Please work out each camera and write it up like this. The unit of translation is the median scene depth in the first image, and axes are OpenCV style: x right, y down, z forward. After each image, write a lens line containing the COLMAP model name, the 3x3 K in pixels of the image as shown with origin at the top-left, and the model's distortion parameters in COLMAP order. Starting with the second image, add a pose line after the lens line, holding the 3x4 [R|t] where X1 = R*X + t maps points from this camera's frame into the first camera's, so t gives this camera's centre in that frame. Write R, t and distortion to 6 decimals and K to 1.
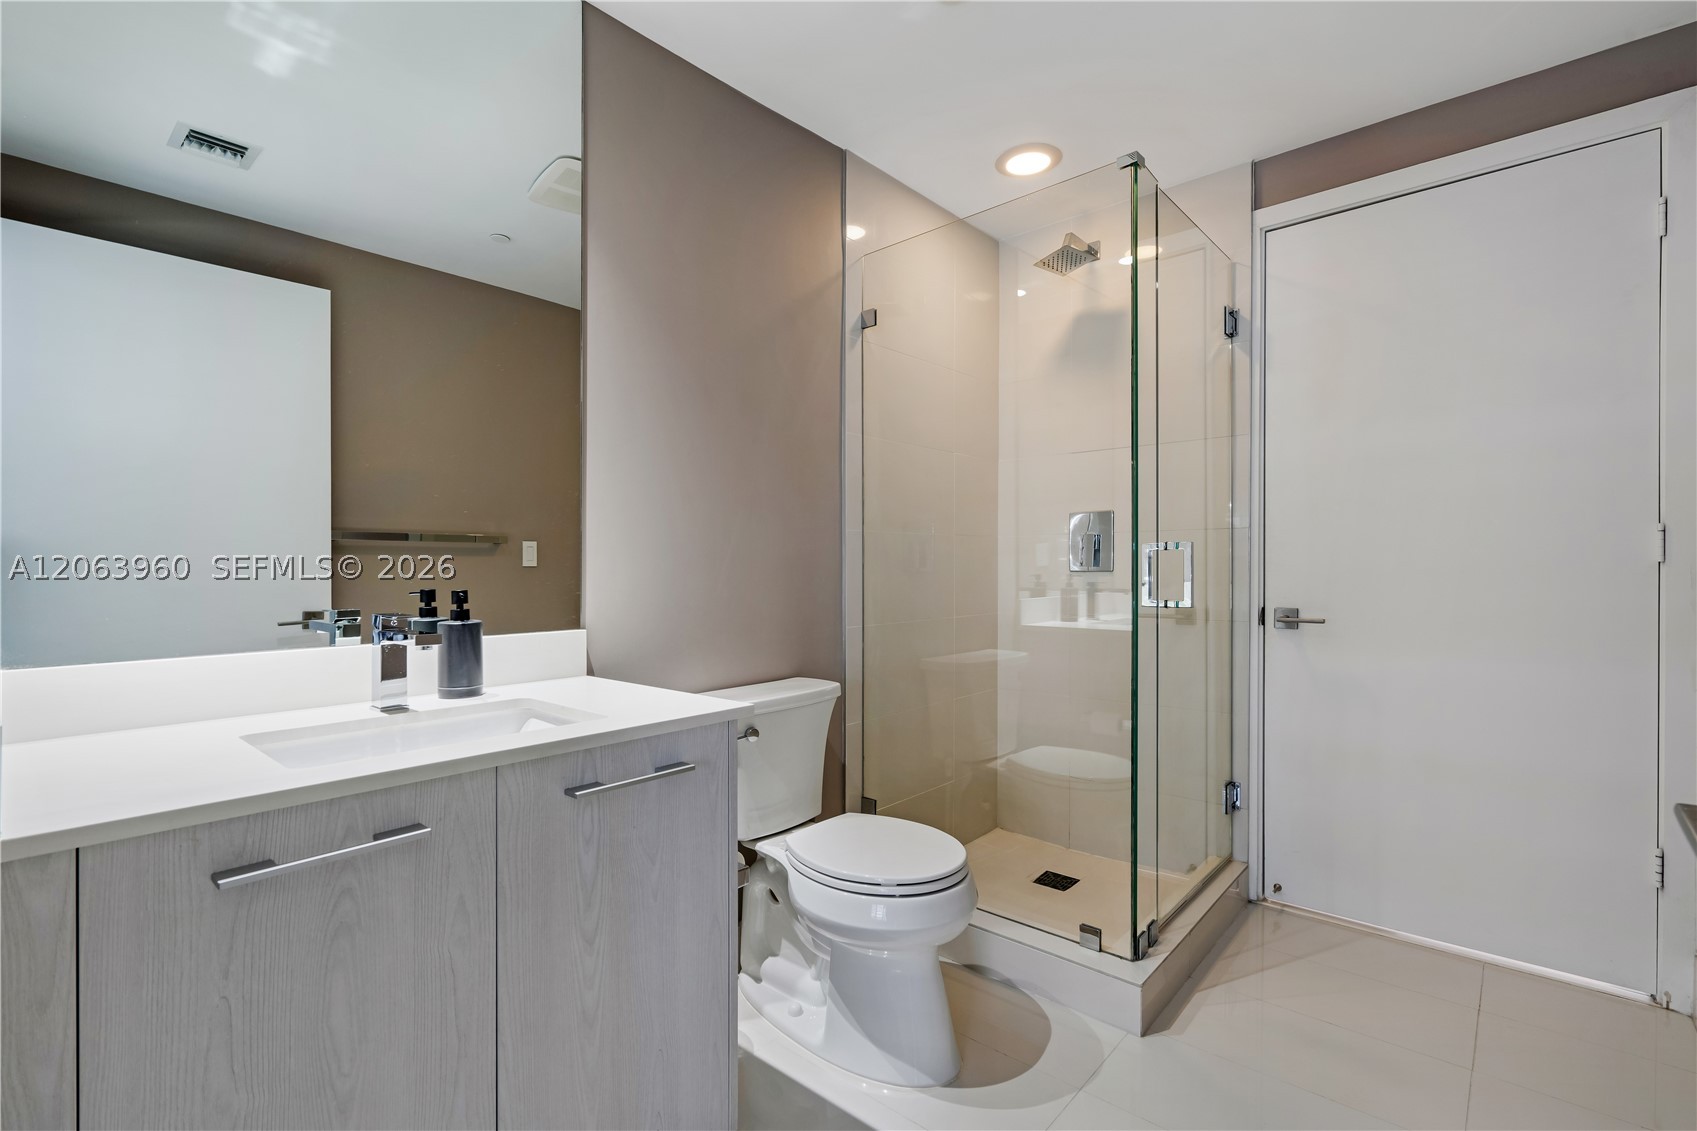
lens RADIAL K [[777.6, 0, 848.5], [0, 777.6, 566.5], [0, 0, 1]] dist [-0.009782, 0.004939]
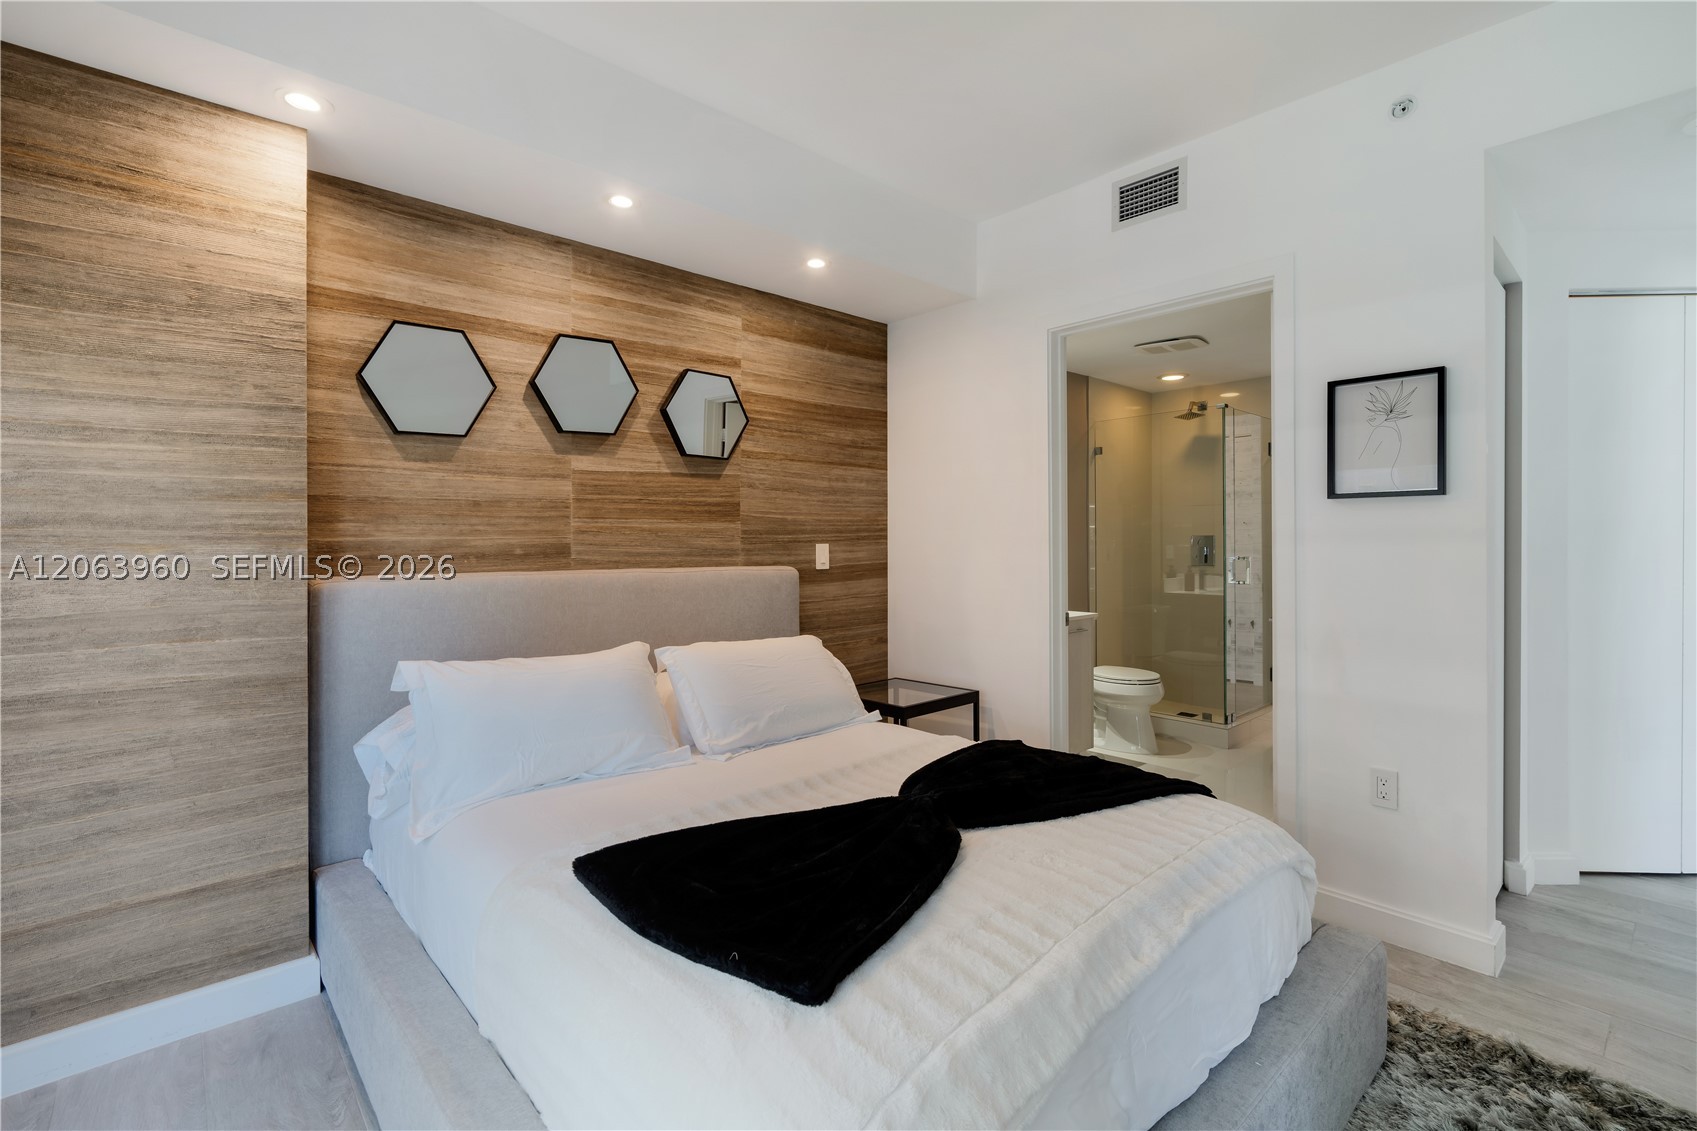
lens RADIAL K [[777.6, 0, 854.5], [0, 777.6, 531.1], [0, 0, 1]] dist [-0.009782, 0.004939]
pose [[0.994981, -0.001462, -0.100057, -0.400846], [0.000437, 0.999947, -0.010269, -0.065253], [0.100067, 0.010174, 0.994929, -1.136139]]
